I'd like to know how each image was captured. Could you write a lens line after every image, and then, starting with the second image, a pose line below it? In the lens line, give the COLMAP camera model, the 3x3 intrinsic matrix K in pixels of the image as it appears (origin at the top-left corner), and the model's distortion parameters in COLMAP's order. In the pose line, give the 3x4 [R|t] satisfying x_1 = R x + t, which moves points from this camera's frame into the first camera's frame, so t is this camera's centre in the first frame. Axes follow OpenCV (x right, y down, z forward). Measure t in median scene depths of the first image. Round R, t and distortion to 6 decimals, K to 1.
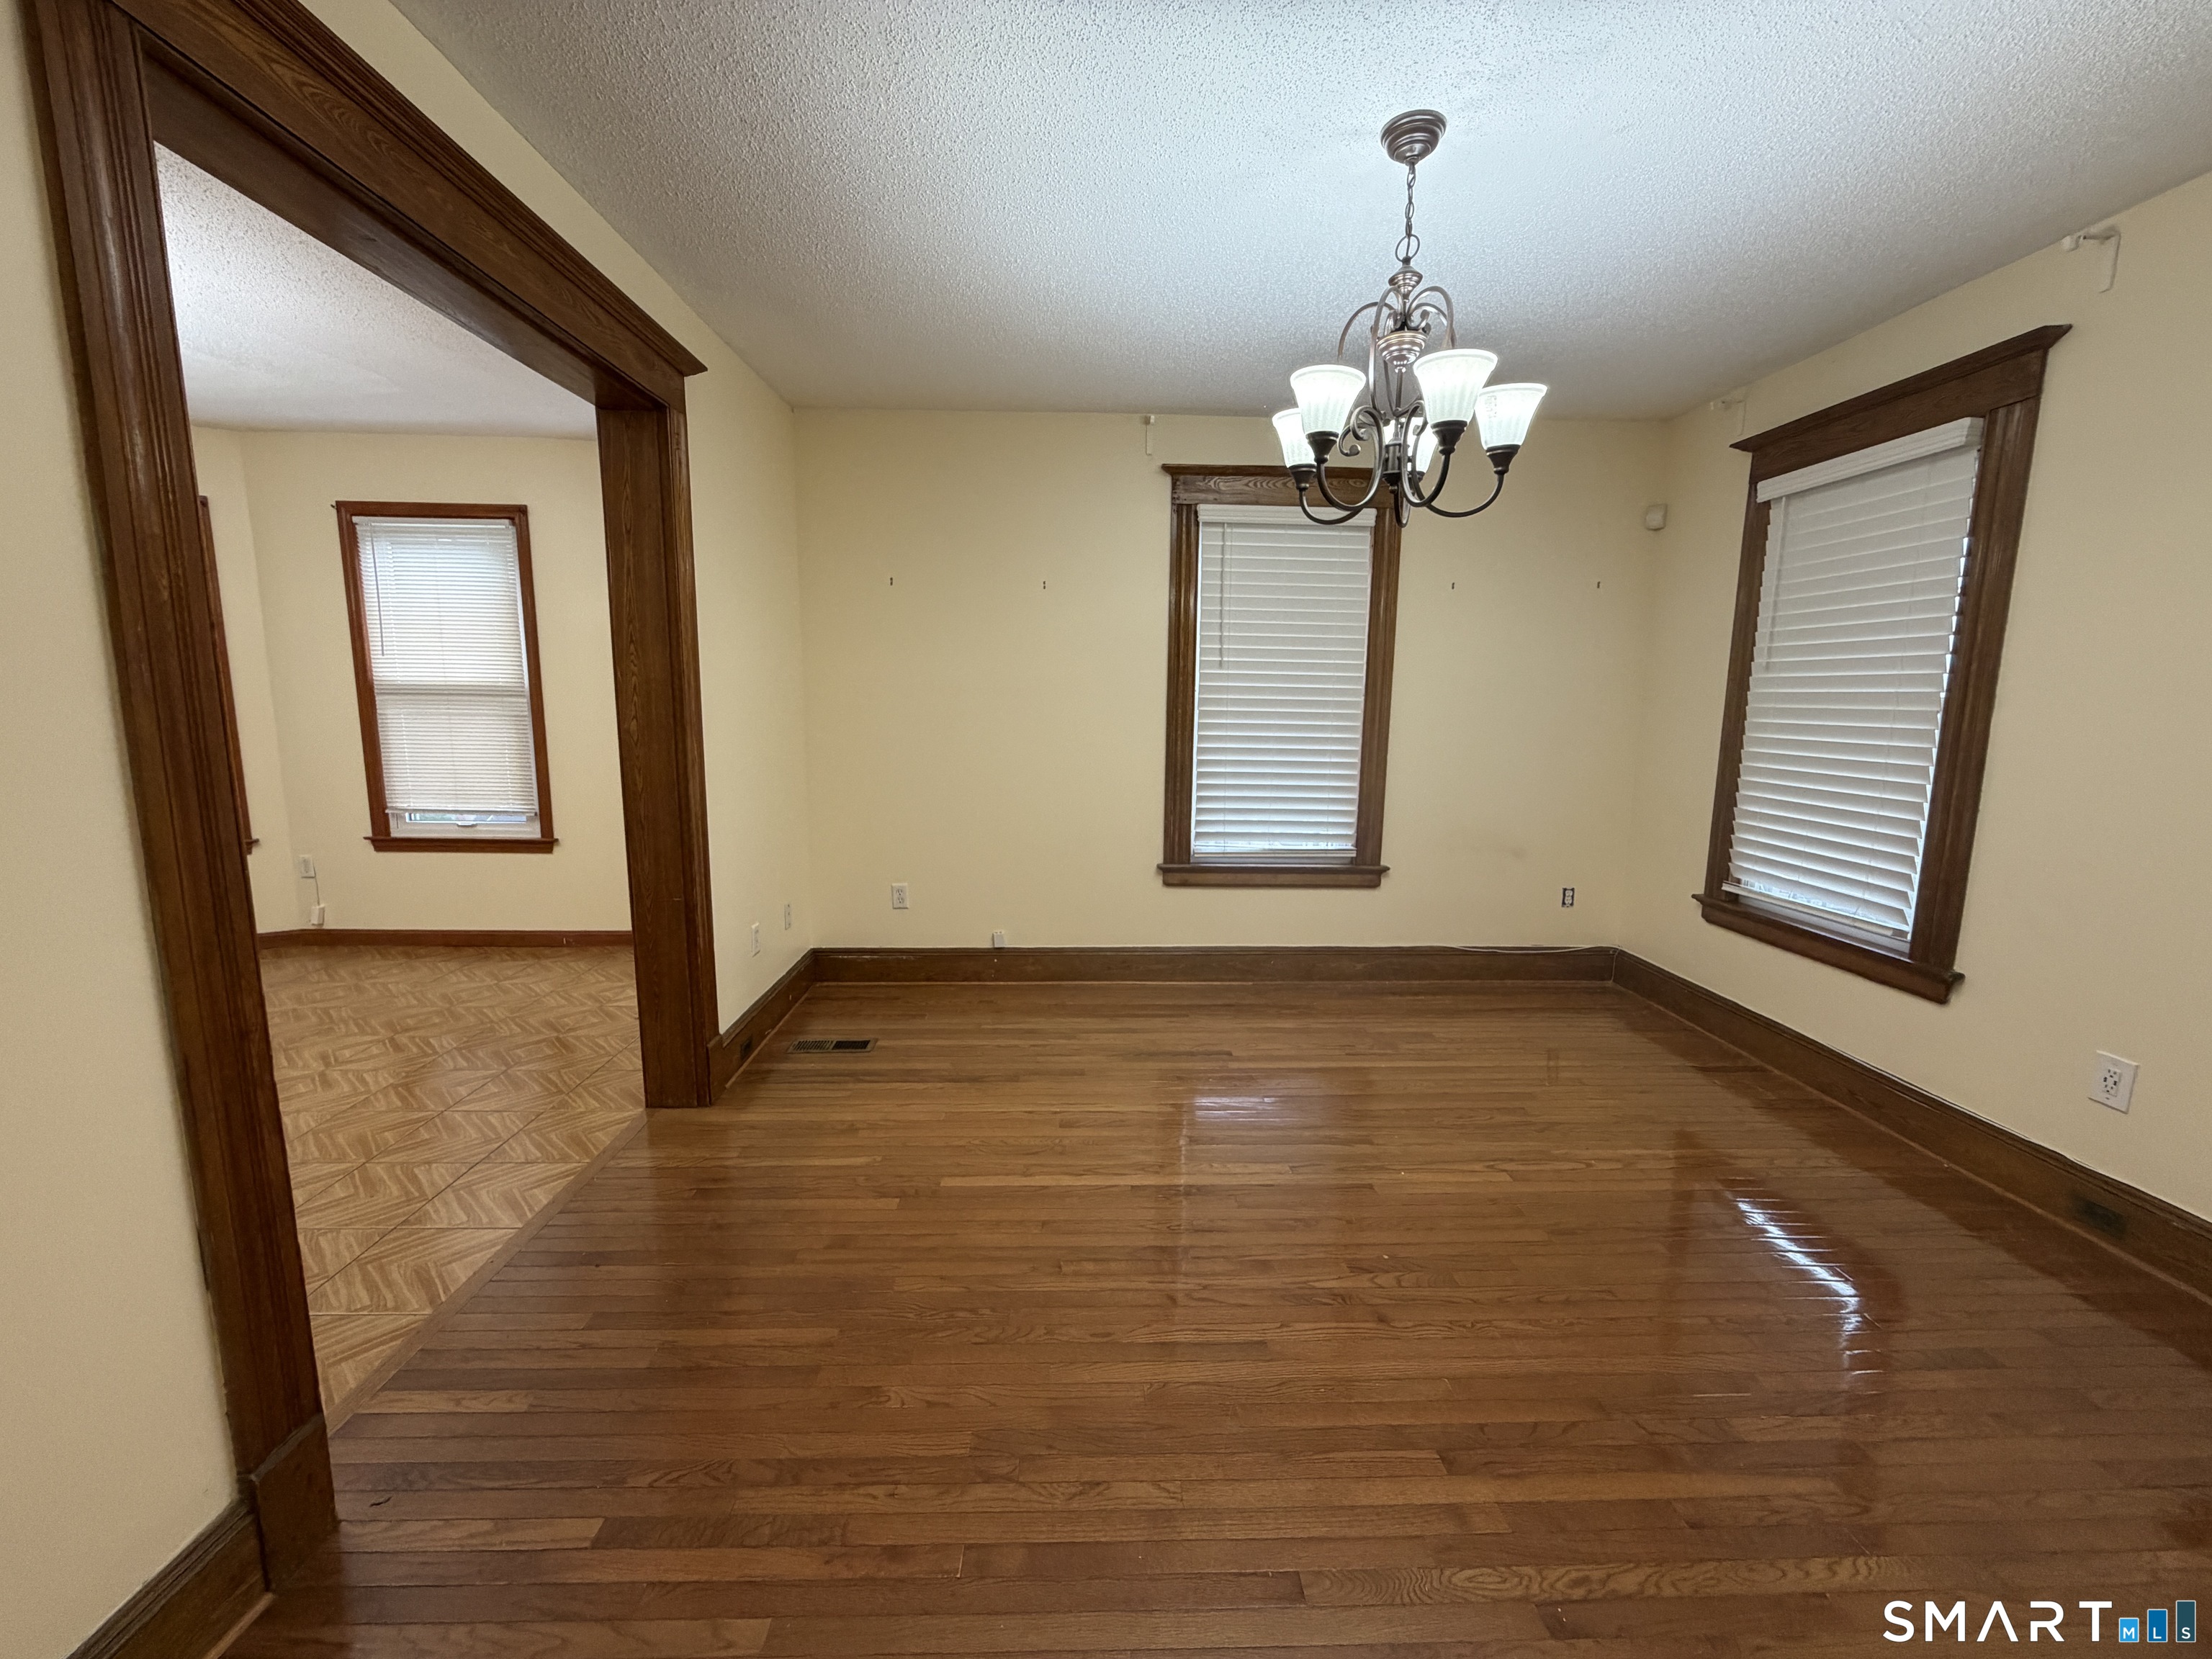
lens RADIAL K [[878.0, 0, 1096.1], [0, 878.0, 830.0], [0, 0, 1]] dist [-0.000685, -0.000469]
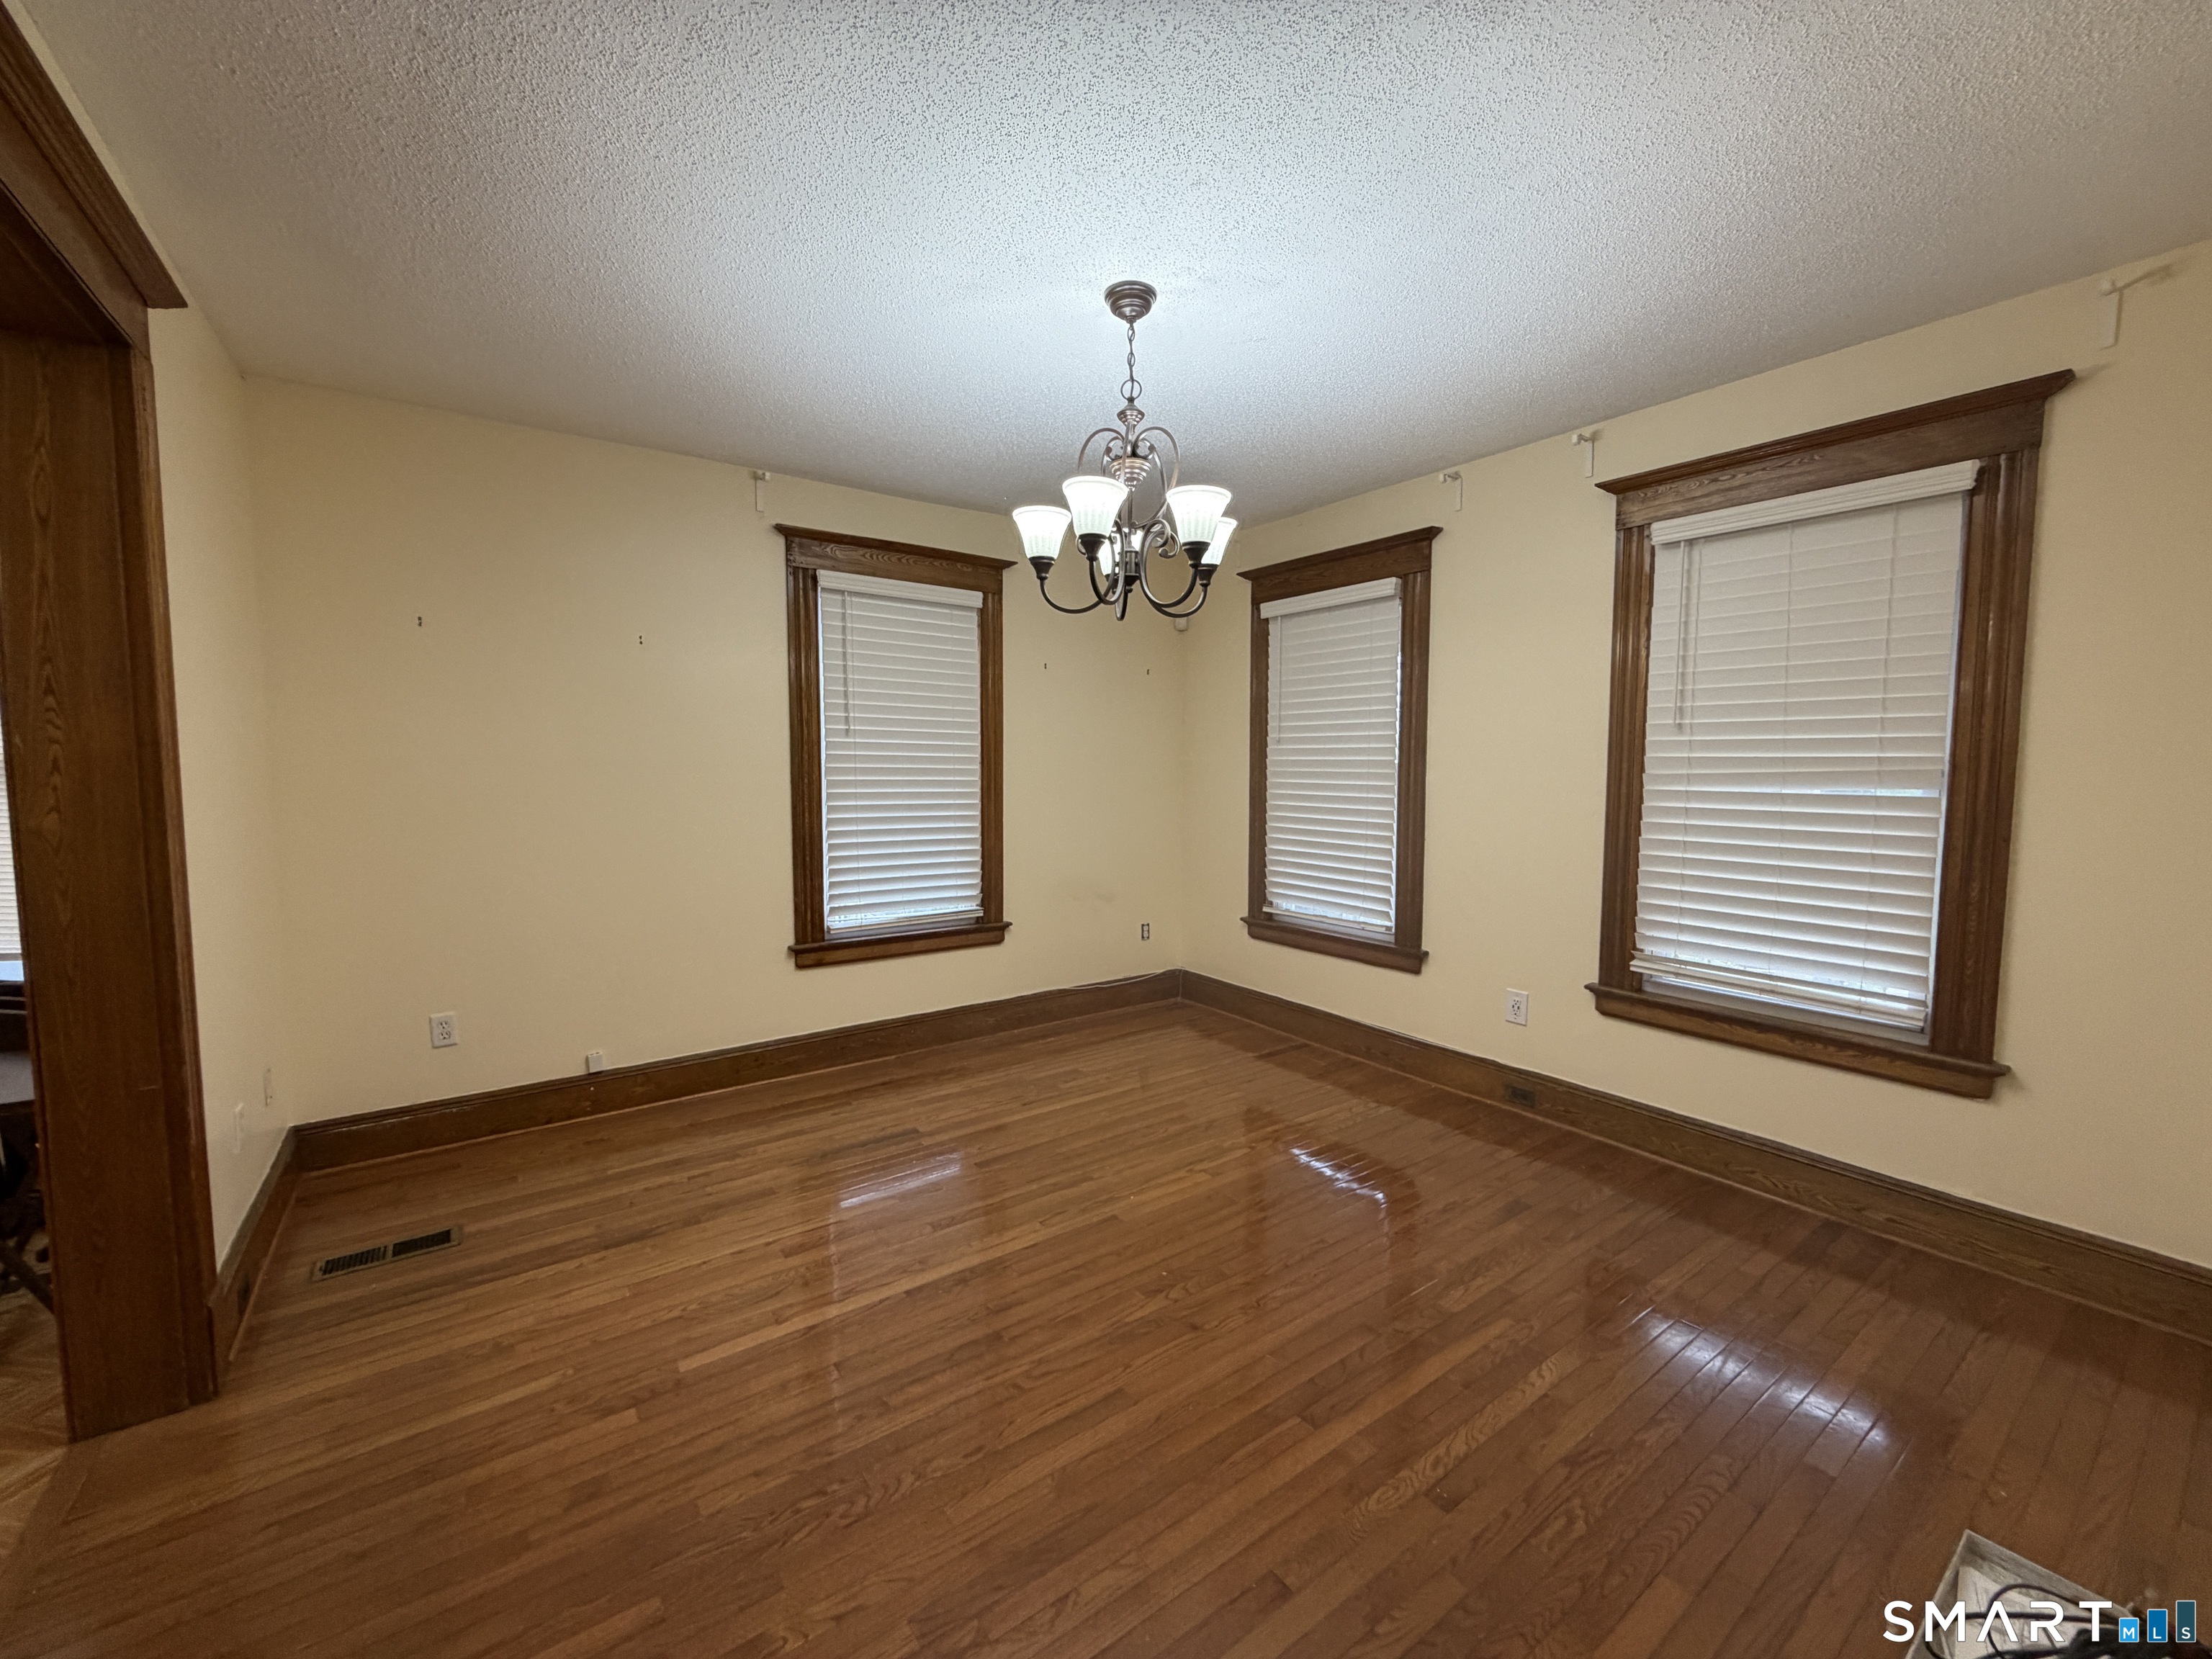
lens RADIAL K [[878.0, 0, 1096.1], [0, 878.0, 830.0], [0, 0, 1]] dist [-0.000685, -0.000469]
pose [[0.830860, -0.049069, 0.554314, -0.210749], [0.088996, 0.995001, -0.045316, -0.015181], [-0.549320, 0.086983, 0.831073, 0.056850]]
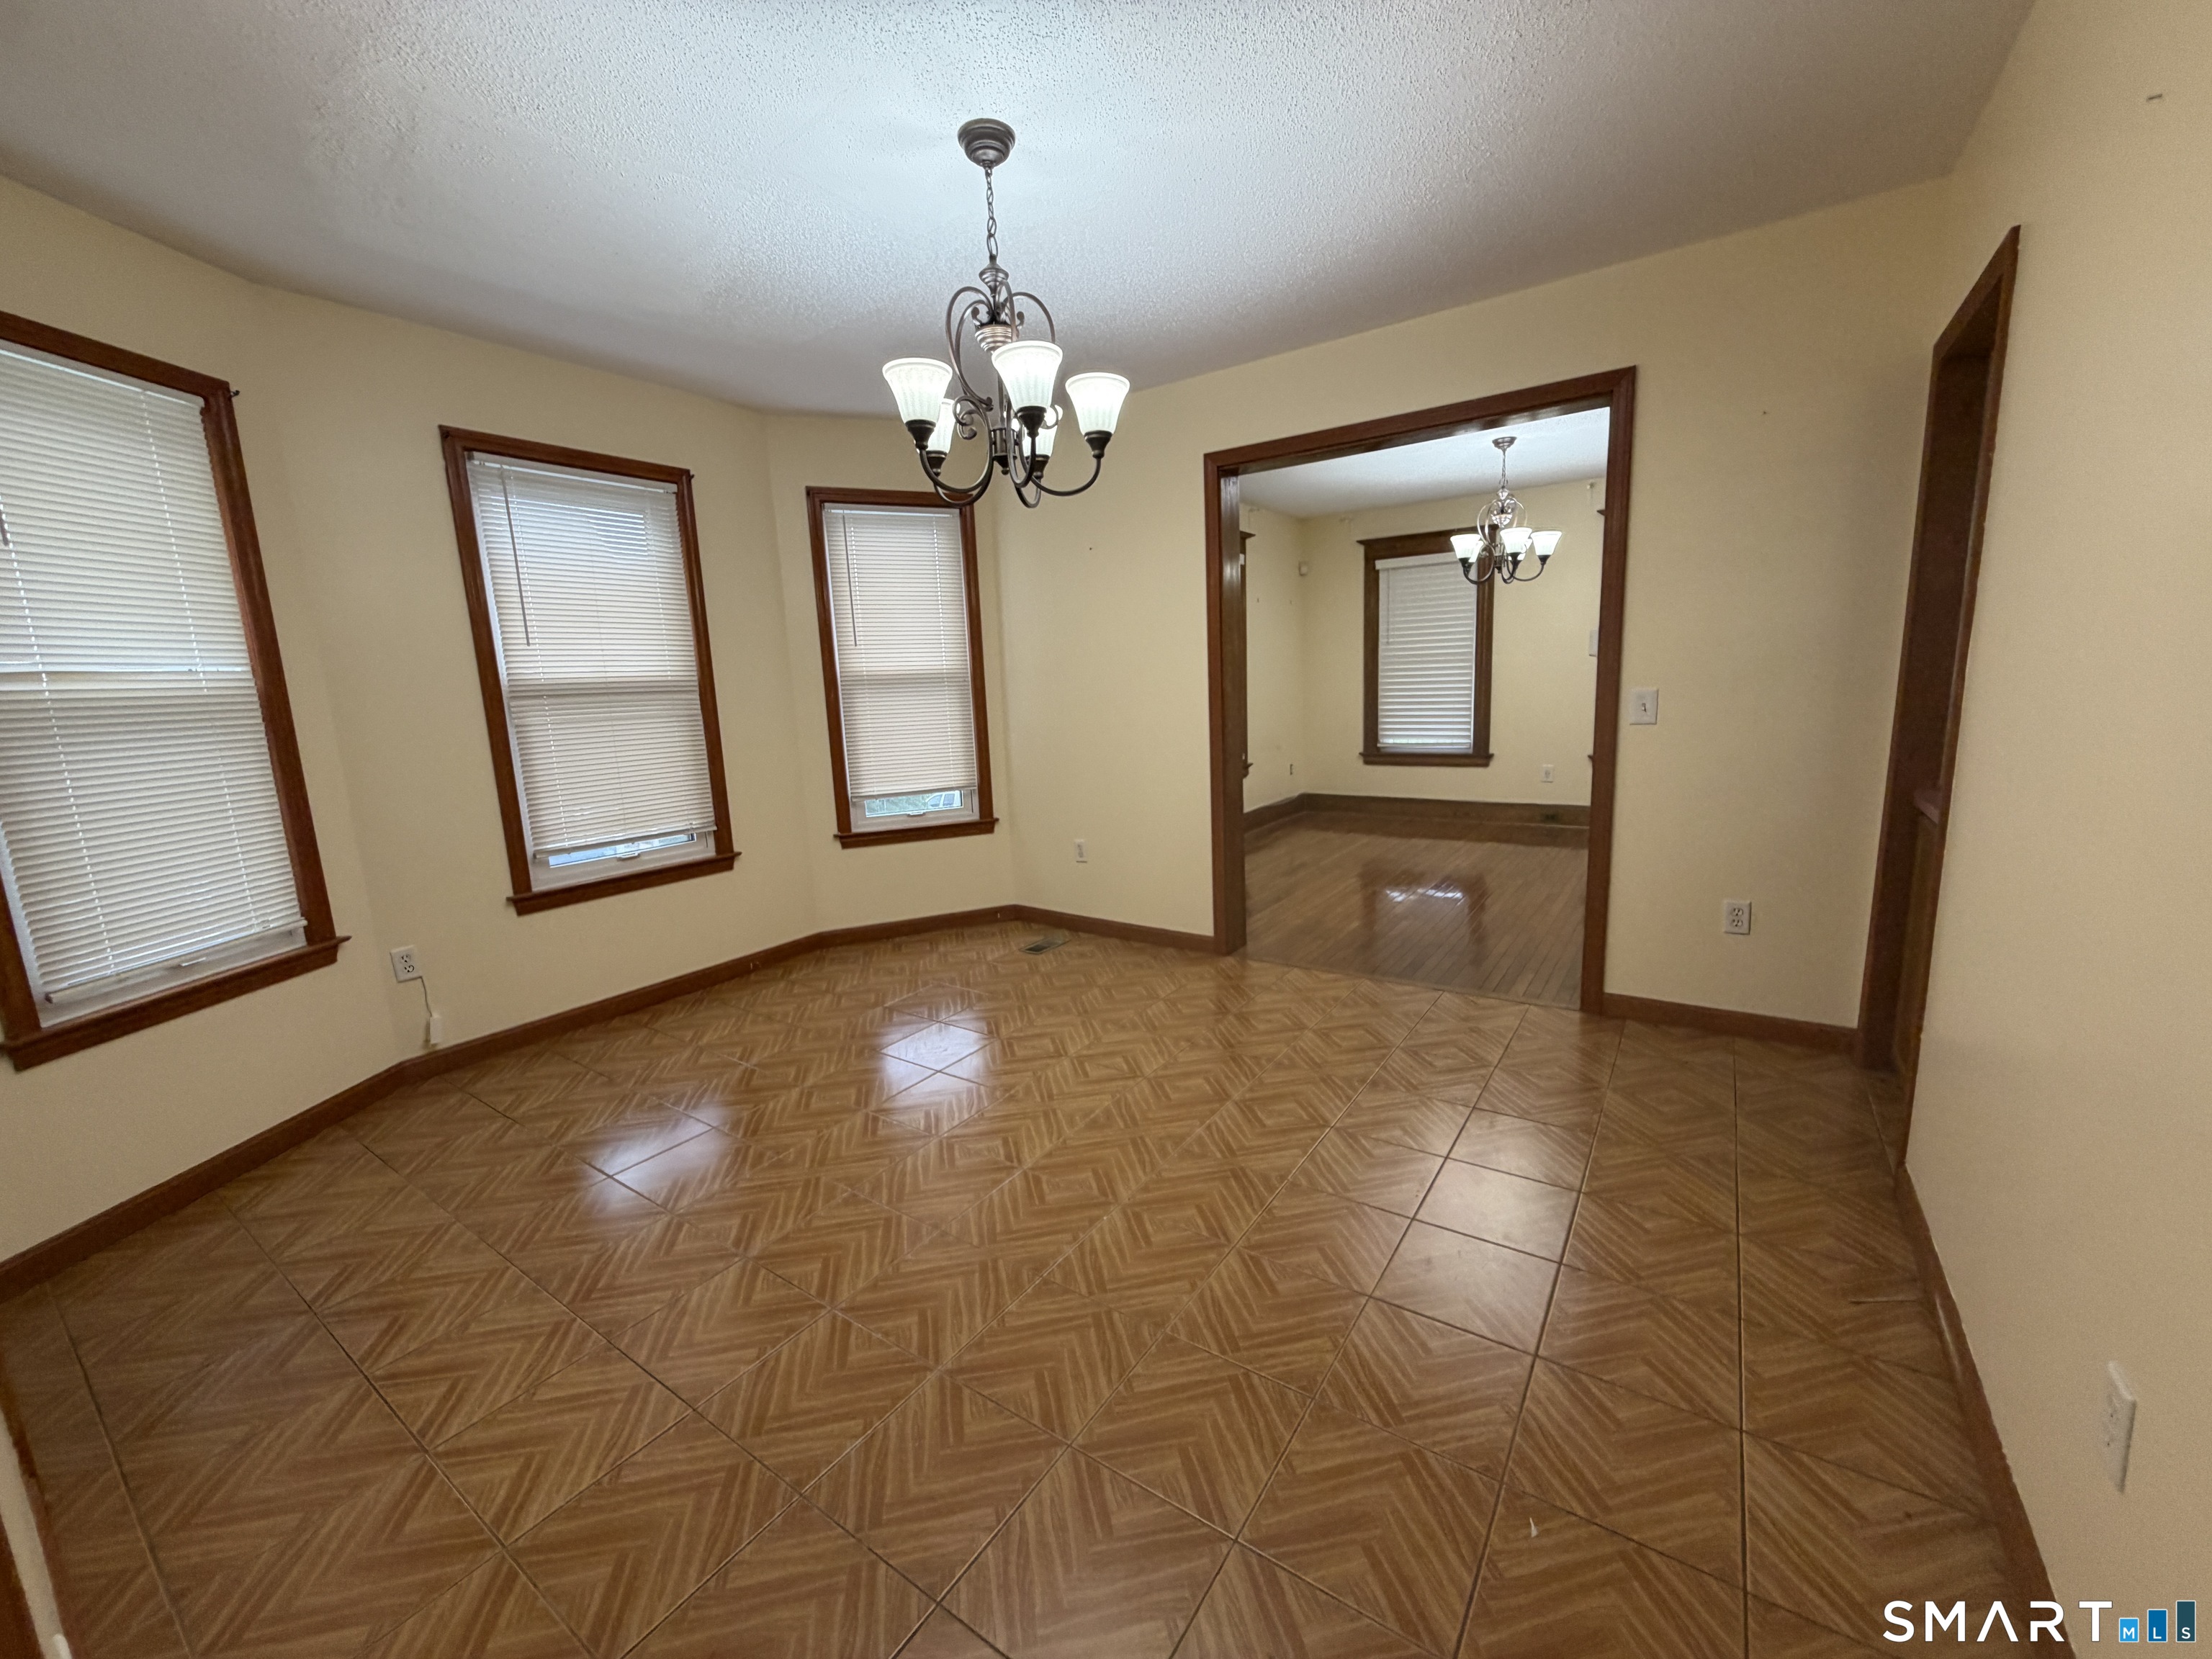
lens RADIAL K [[878.0, 0, 1096.1], [0, 878.0, 830.0], [0, 0, 1]] dist [-0.000685, -0.000469]
pose [[0.596167, -0.173666, 0.783852, -1.539065], [0.164981, 0.981988, 0.092086, -0.046976], [-0.785726, 0.074422, 0.614081, 0.238602]]
